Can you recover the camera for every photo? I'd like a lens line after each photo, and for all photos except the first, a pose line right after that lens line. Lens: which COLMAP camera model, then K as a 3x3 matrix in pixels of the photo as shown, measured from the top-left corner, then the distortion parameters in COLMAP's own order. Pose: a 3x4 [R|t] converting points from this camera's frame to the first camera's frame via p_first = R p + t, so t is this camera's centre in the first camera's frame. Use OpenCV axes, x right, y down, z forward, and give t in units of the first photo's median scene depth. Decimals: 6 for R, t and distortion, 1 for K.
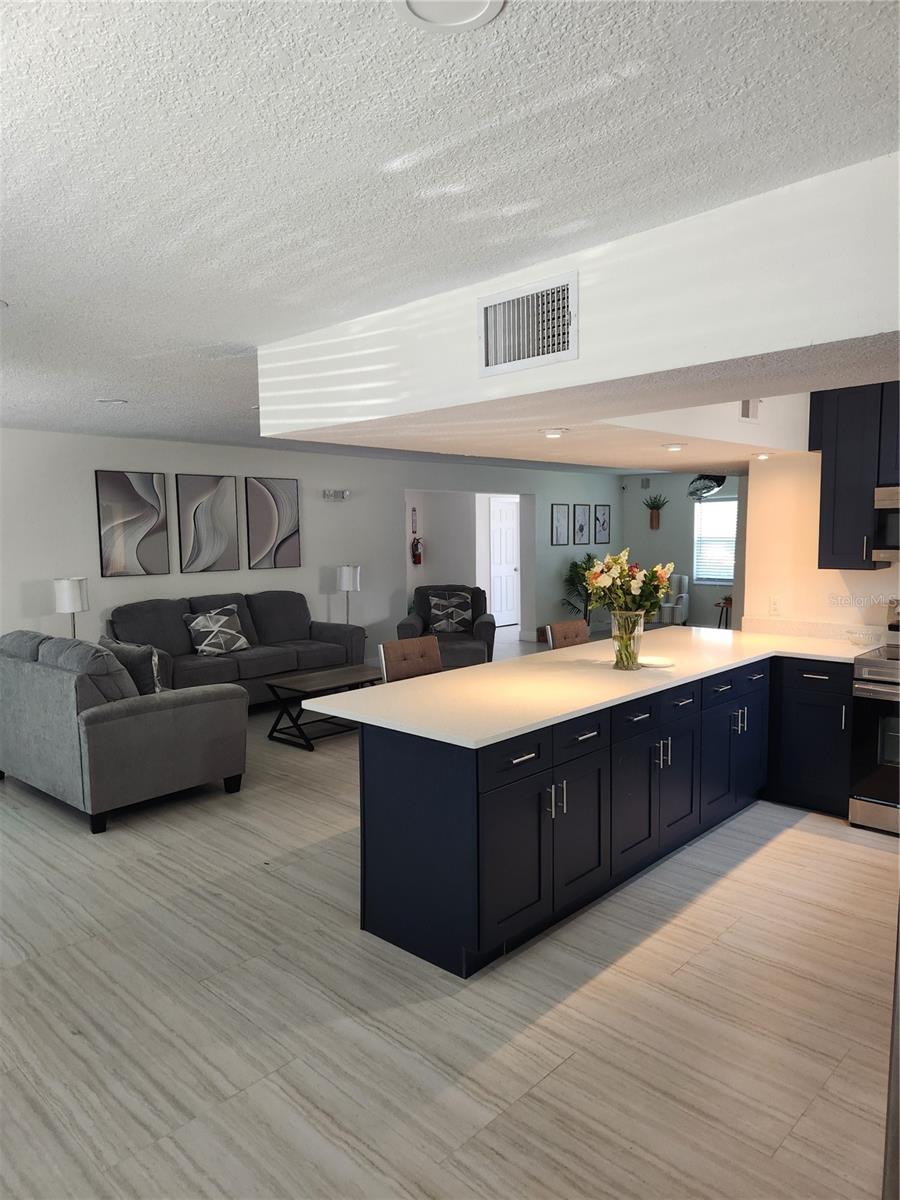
lens RADIAL K [[796.0, 0, 448.8], [0, 796.0, 615.3], [0, 0, 1]] dist [0.079268, -0.068078]
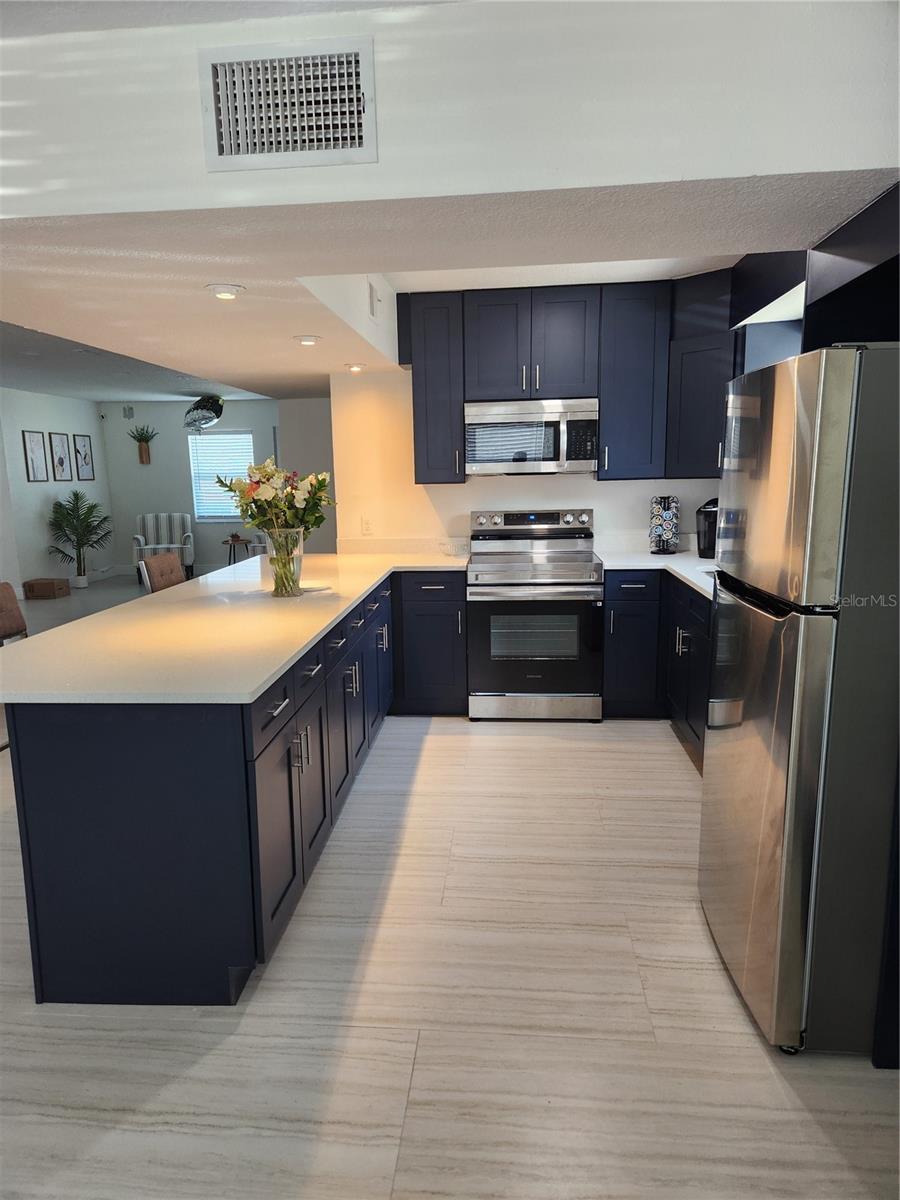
lens RADIAL K [[796.0, 0, 448.8], [0, 796.0, 615.3], [0, 0, 1]] dist [0.079268, -0.068078]
pose [[0.785894, -0.118364, 0.606927, -0.209490], [0.078370, 0.992660, 0.092112, 0.026420], [-0.613375, -0.024825, 0.789401, 0.243552]]
